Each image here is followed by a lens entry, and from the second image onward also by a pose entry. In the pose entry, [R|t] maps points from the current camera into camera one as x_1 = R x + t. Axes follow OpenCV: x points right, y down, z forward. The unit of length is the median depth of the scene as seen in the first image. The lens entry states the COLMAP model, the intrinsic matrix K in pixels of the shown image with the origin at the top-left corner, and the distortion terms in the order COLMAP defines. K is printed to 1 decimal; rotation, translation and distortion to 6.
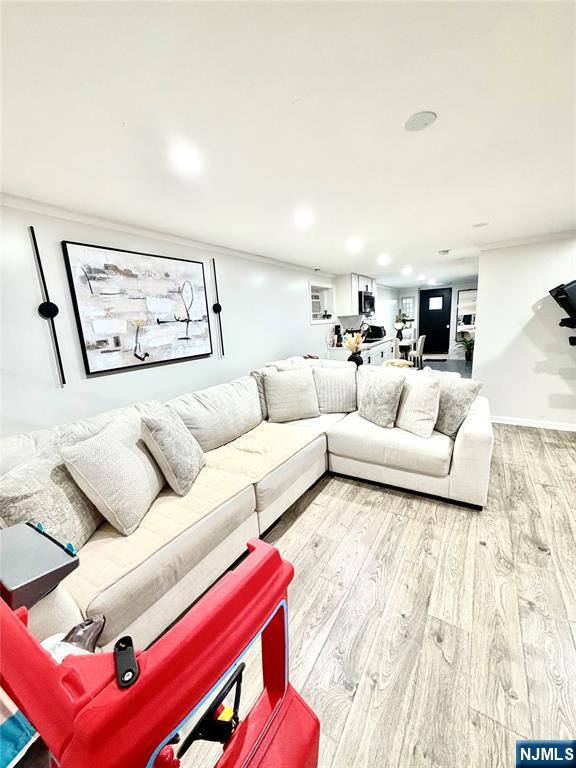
lens RADIAL K [[305.8, 0, 294.2], [0, 305.8, 380.2], [0, 0, 1]] dist [-0.002304, 0.000220]
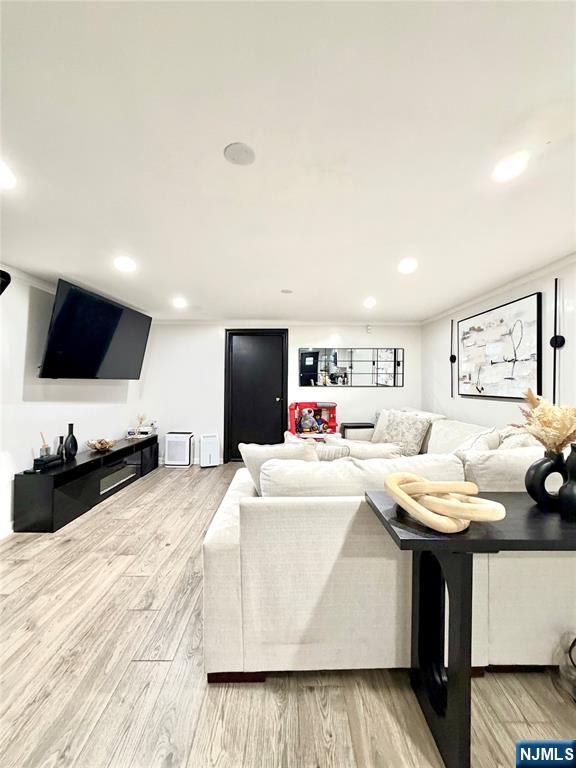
lens RADIAL K [[305.8, 0, 290.0], [0, 305.8, 386.1], [0, 0, 1]] dist [-0.002304, 0.000220]
pose [[-0.846942, 0.055950, -0.528733, 0.829644], [-0.061109, 0.977614, 0.201336, -0.286455], [0.528162, 0.202830, -0.824564, 1.542488]]
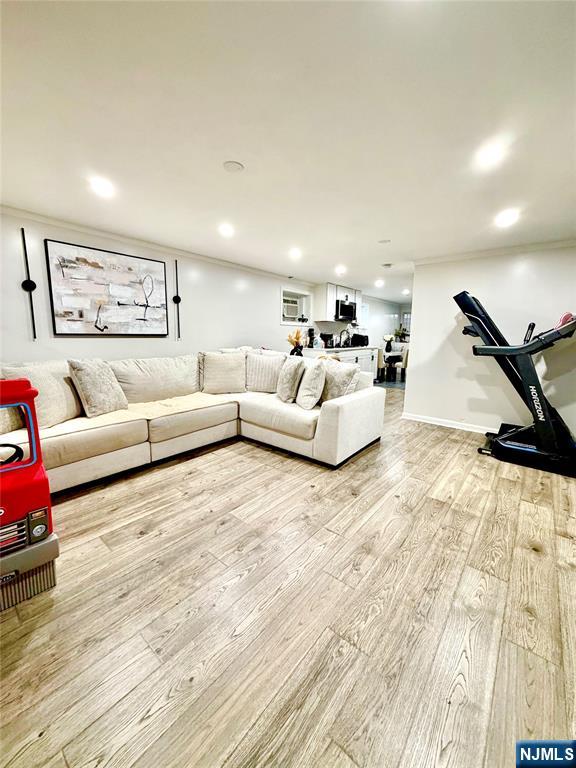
lens RADIAL K [[305.8, 0, 294.4], [0, 305.8, 379.6], [0, 0, 1]] dist [-0.002304, 0.000220]
pose [[0.990264, 0.089466, -0.106643, 0.458249], [-0.093884, 0.994890, -0.037146, 0.107616], [0.102775, 0.046796, 0.993603, -0.203682]]
